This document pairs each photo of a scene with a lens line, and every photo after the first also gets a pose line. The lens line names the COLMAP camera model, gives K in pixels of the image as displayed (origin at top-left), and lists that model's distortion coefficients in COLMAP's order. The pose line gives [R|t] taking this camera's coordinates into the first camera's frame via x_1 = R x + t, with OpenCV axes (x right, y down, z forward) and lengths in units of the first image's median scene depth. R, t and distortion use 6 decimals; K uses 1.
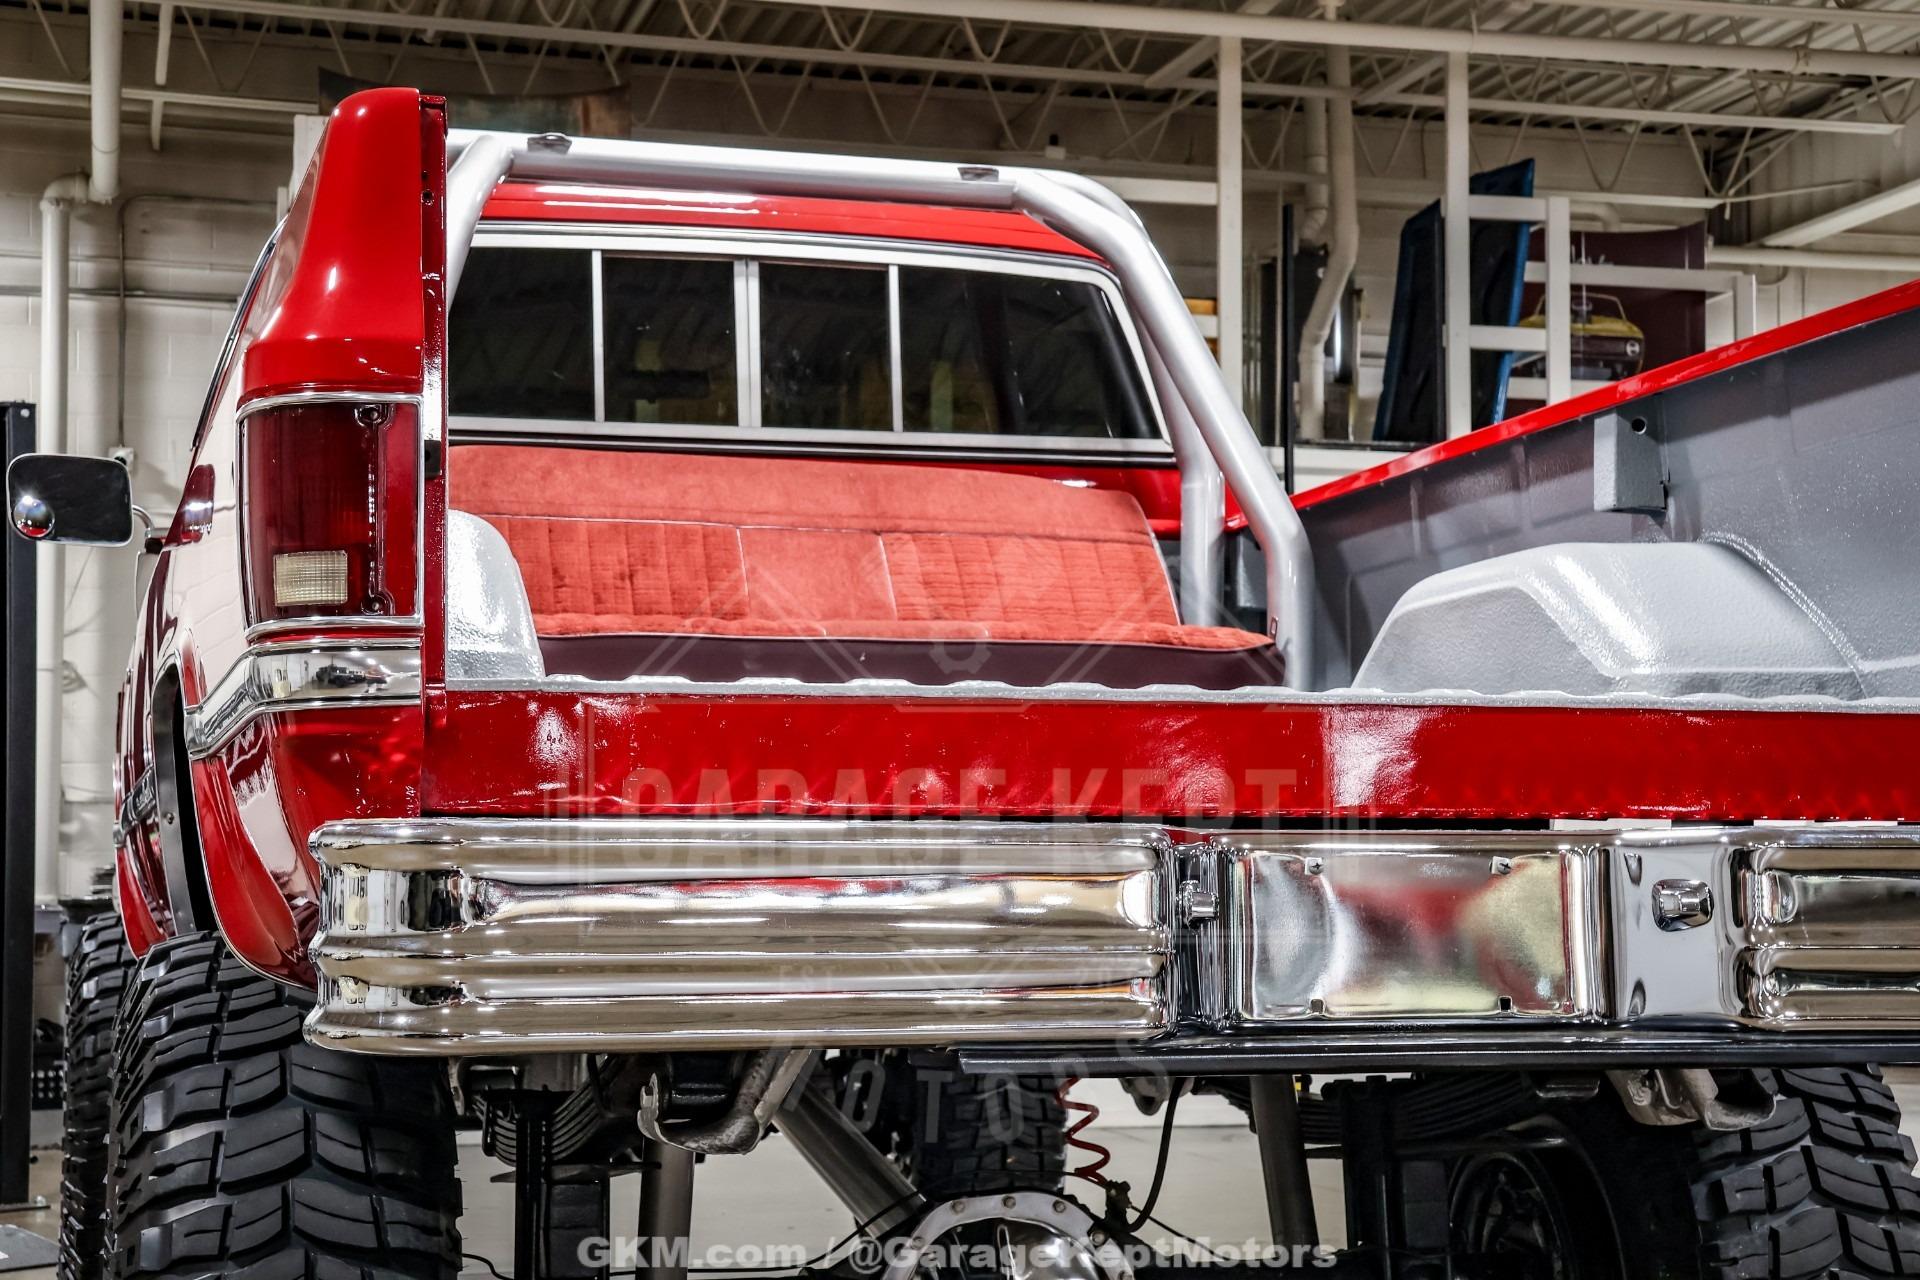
lens RADIAL K [[3071.7, 0, 935.6], [0, 3071.7, 646.8], [0, 0, 1]] dist [0.098715, 0.759935]
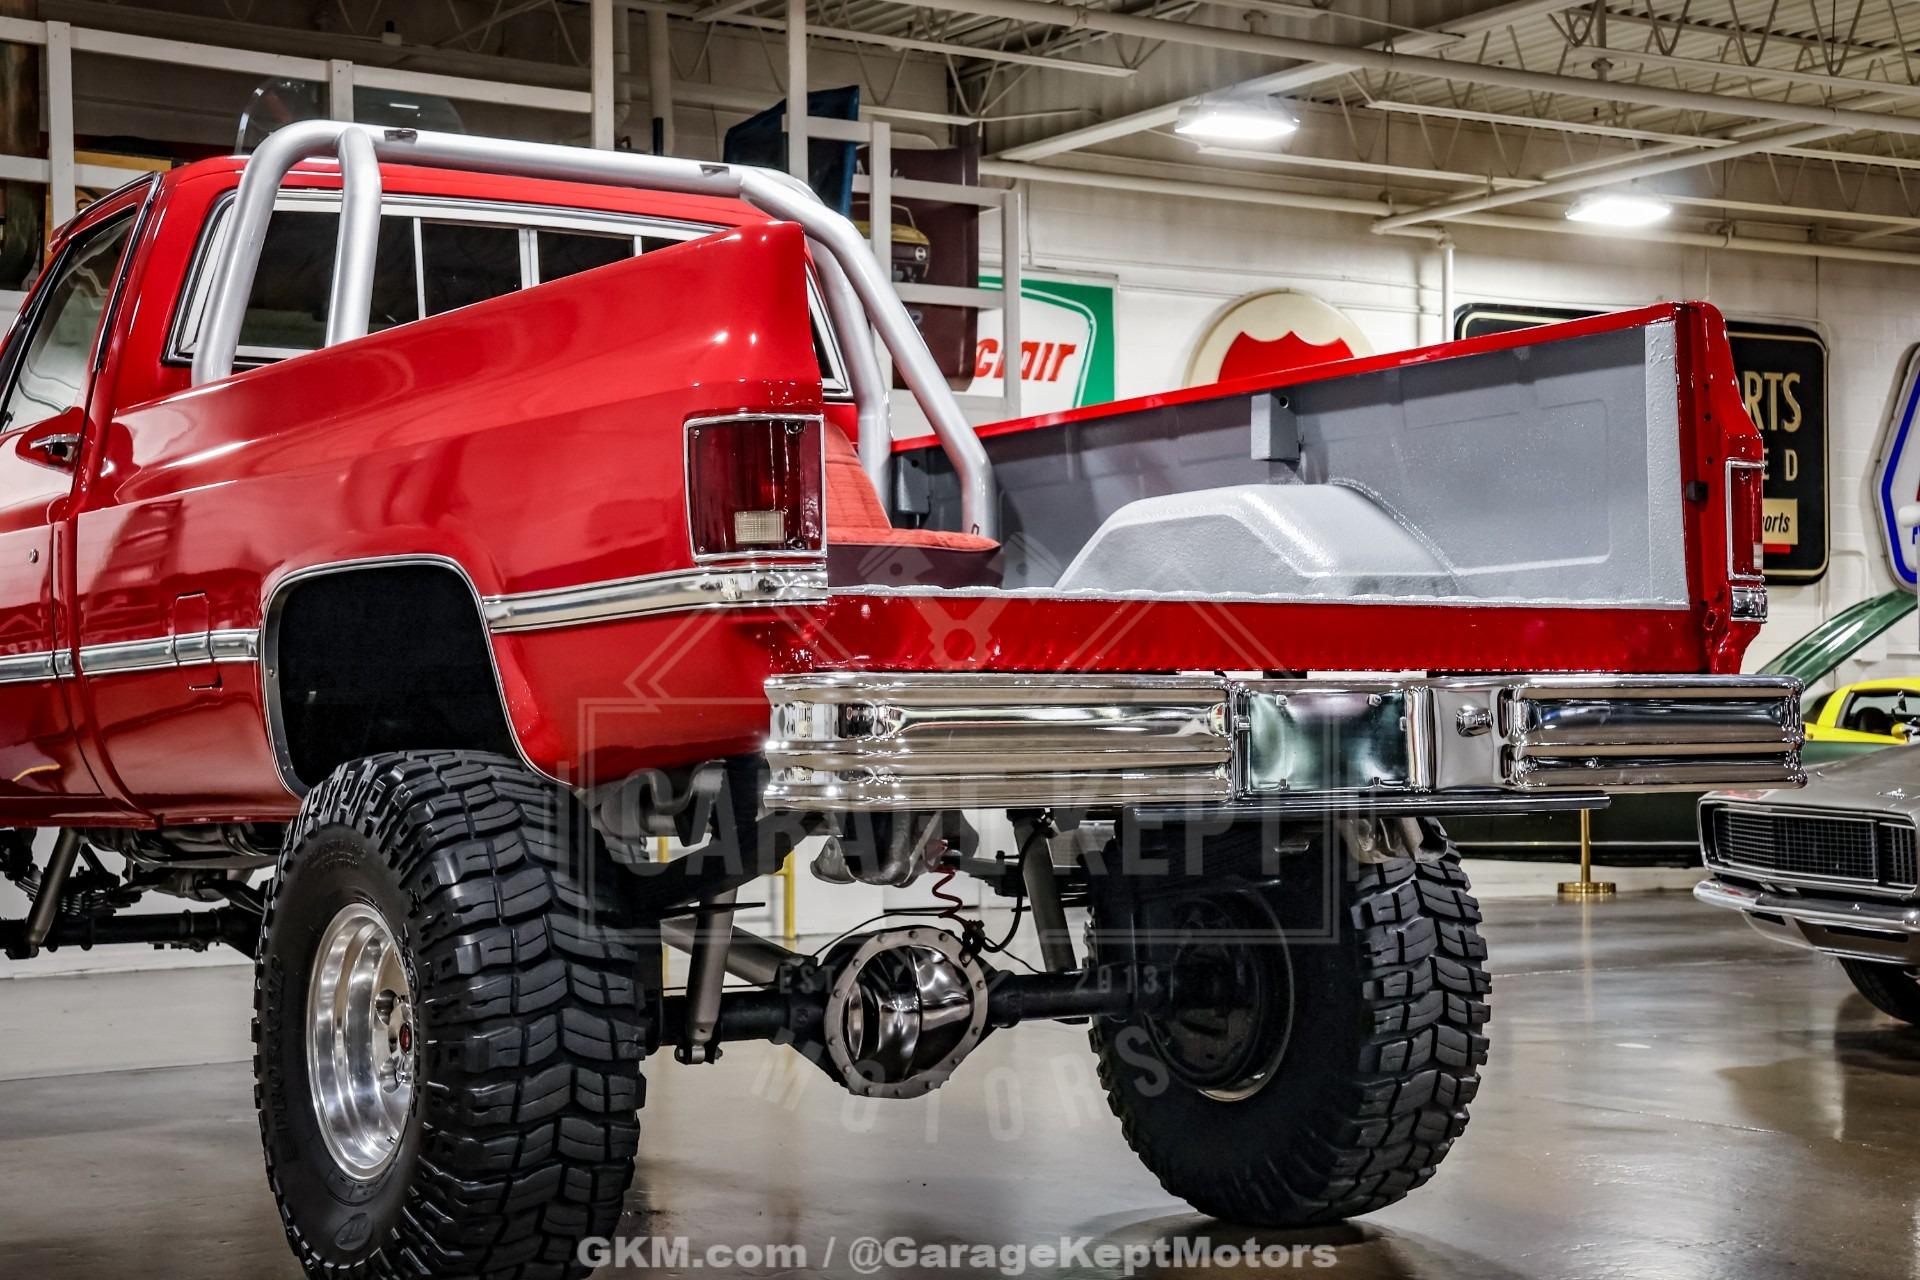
lens RADIAL K [[3204.6, 0, 927.6], [0, 3204.6, 641.7], [0, 0, 1]] dist [0.180808, 0.259171]
pose [[0.955558, 0.001237, 0.294801, -0.359096], [-0.015006, 0.998899, 0.044450, -0.022139], [-0.294421, -0.046898, 0.954524, -0.381196]]
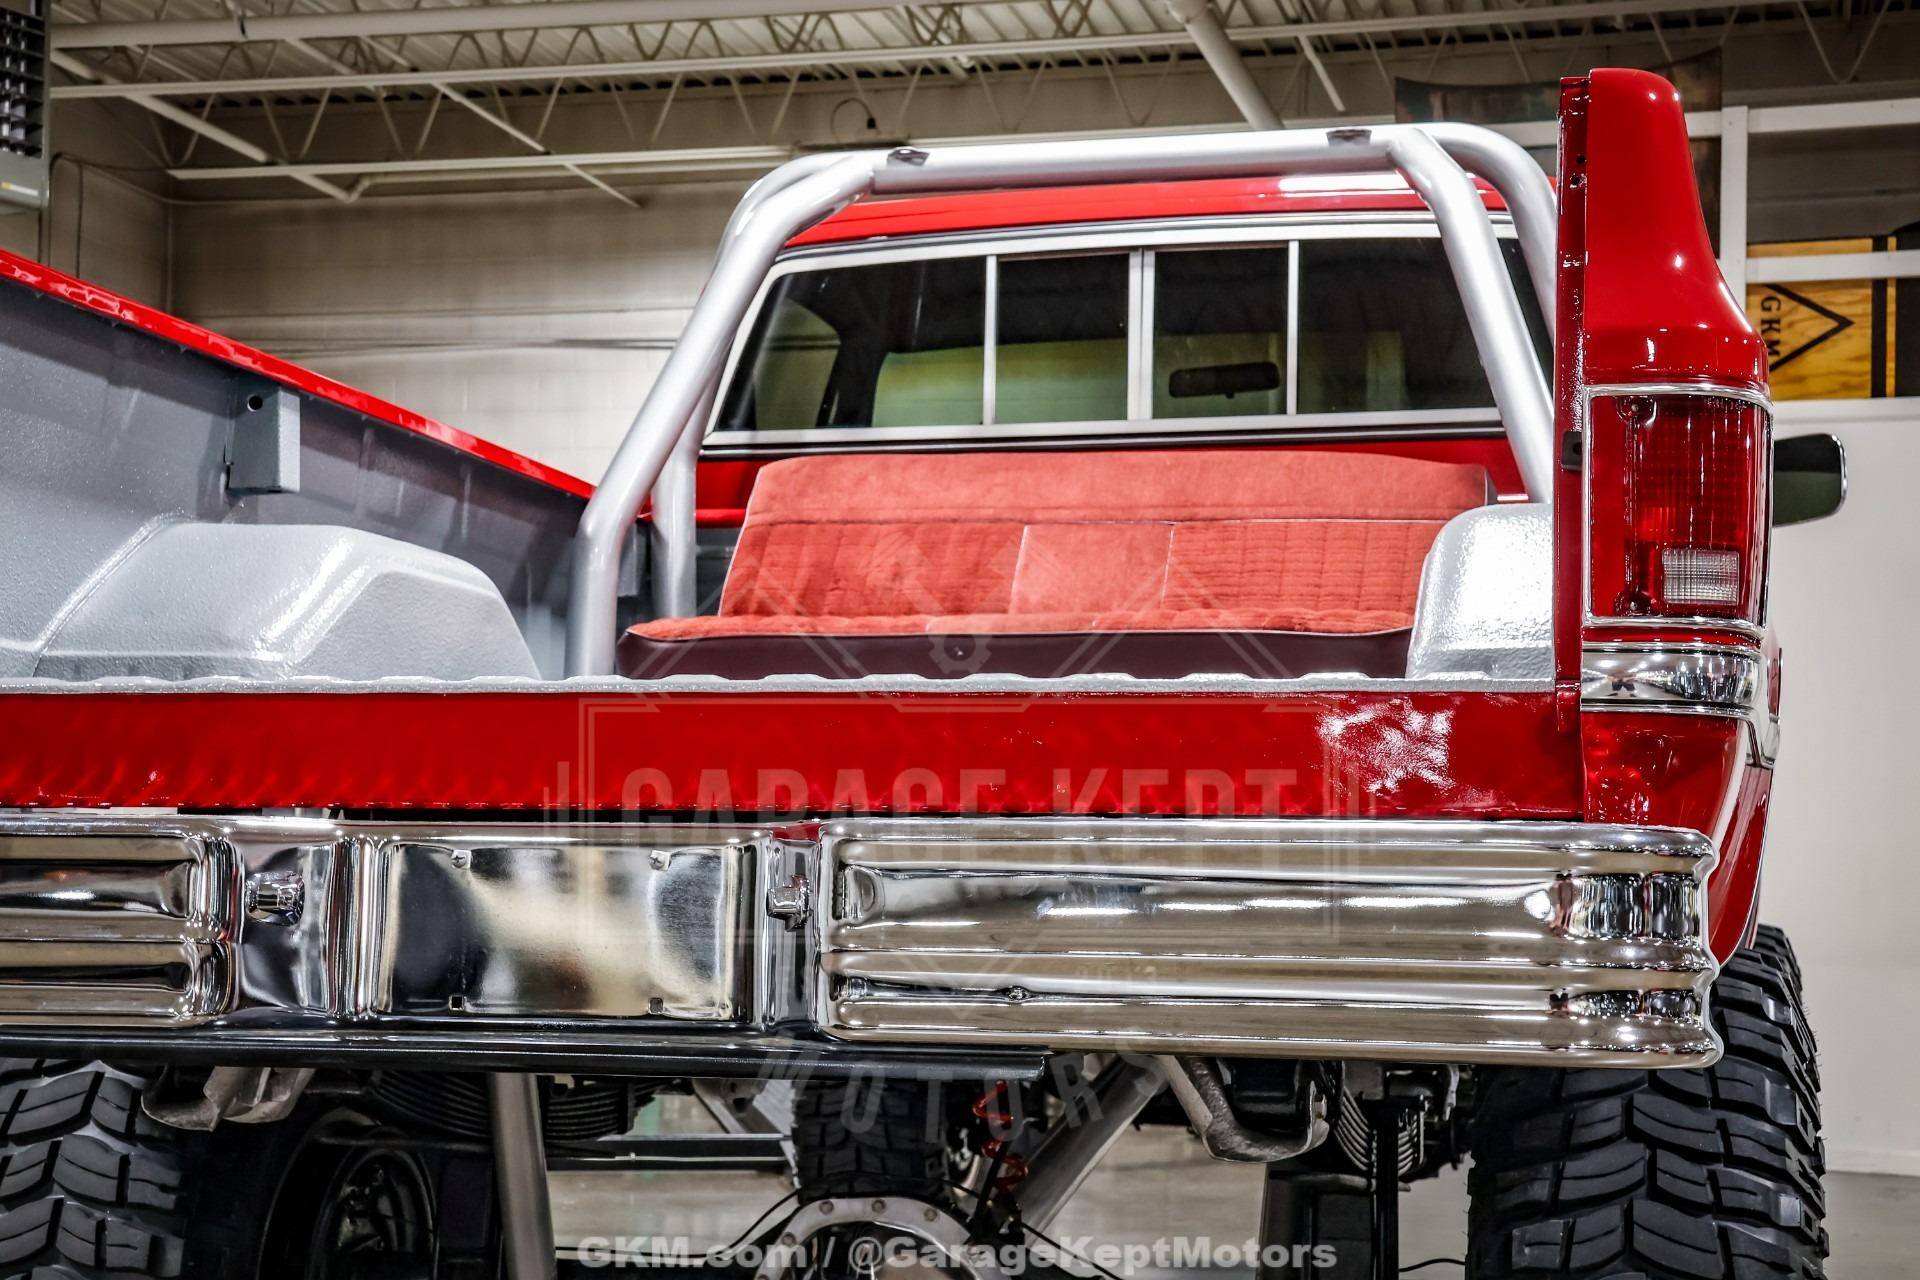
lens RADIAL K [[3071.7, 0, 935.6], [0, 3071.7, 646.8], [0, 0, 1]] dist [0.098715, 0.759935]
pose [[0.857805, -0.024129, -0.513408, 0.471605], [0.023177, 0.999697, -0.008259, 0.009528], [0.513452, -0.004815, 0.858105, 0.146496]]
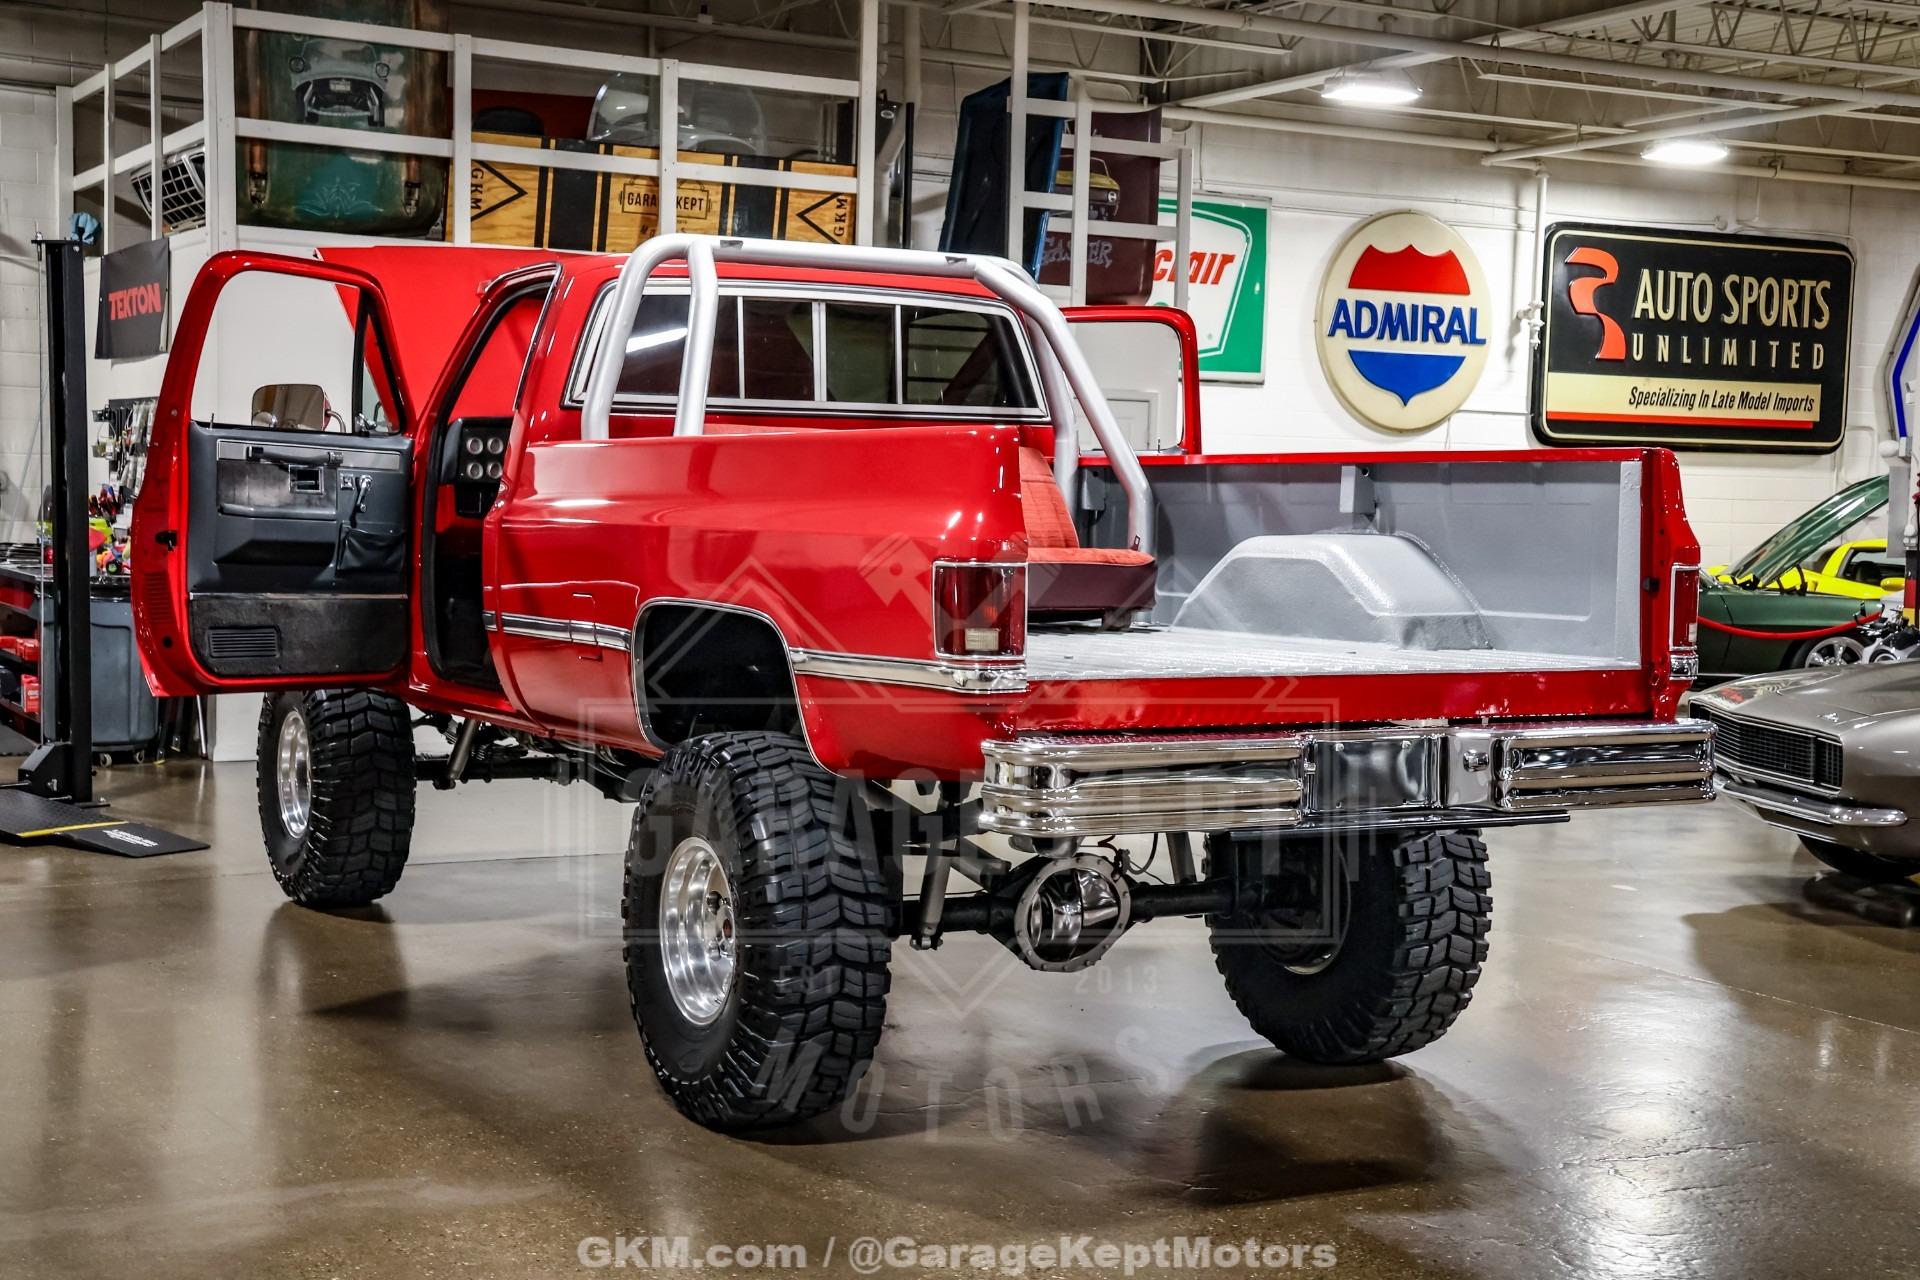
lens RADIAL K [[2649.8, 0, 921.4], [0, 2649.8, 632.5], [0, 0, 1]] dist [0.055868, 0.386241]
pose [[0.973622, 0.012446, 0.227829, -0.417855], [-0.043925, 0.990057, 0.133629, -0.175186], [-0.223900, -0.140112, 0.964488, -0.573545]]
